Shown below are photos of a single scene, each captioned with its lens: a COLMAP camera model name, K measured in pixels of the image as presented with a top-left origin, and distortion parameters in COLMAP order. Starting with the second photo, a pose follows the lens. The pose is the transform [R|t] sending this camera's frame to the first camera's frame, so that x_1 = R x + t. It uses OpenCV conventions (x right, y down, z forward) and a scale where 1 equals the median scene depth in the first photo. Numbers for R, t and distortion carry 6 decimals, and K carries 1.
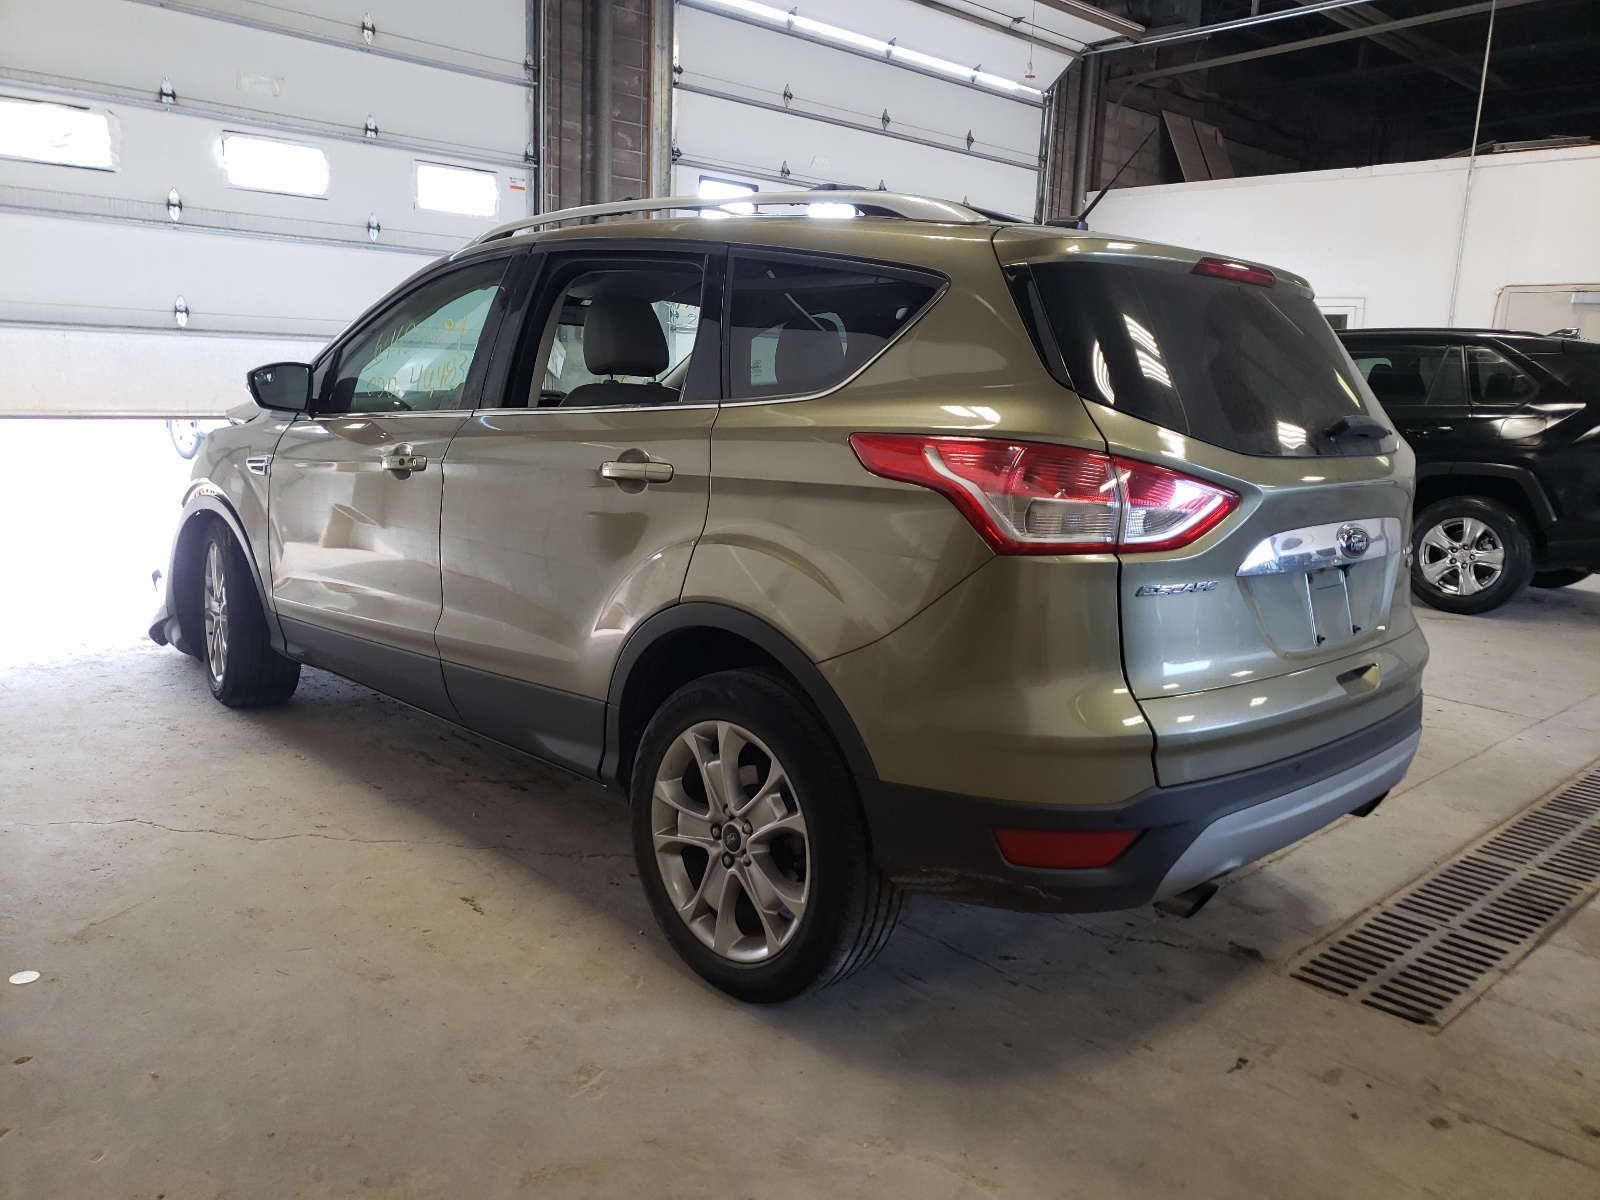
lens RADIAL K [[1252.7, 0, 812.6], [0, 1252.7, 606.4], [0, 0, 1]] dist [0.006337, 0.011339]
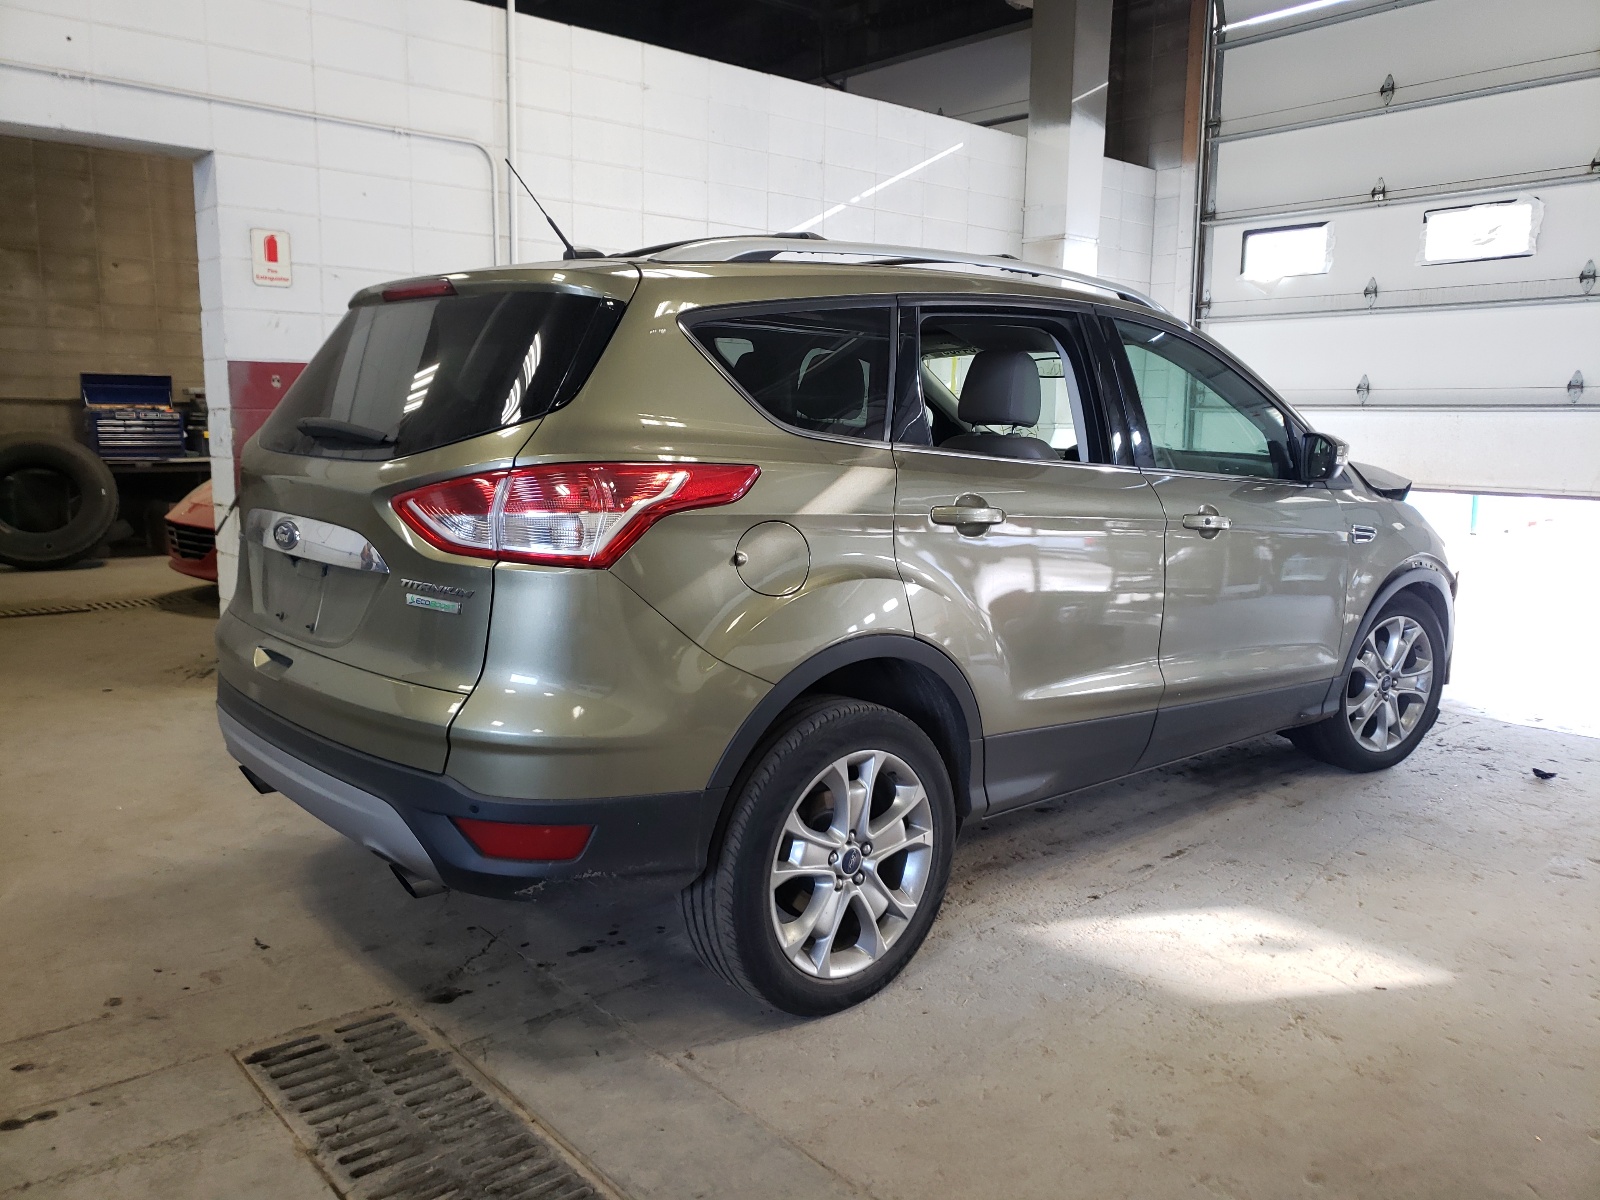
lens RADIAL K [[1252.7, 0, 812.6], [0, 1252.7, 605.4], [0, 0, 1]] dist [0.006337, 0.011339]
pose [[-0.063432, 0.111346, -0.991755, 1.274554], [-0.200827, 0.972004, 0.121973, -0.187925], [0.977571, 0.206908, -0.039295, 1.287545]]
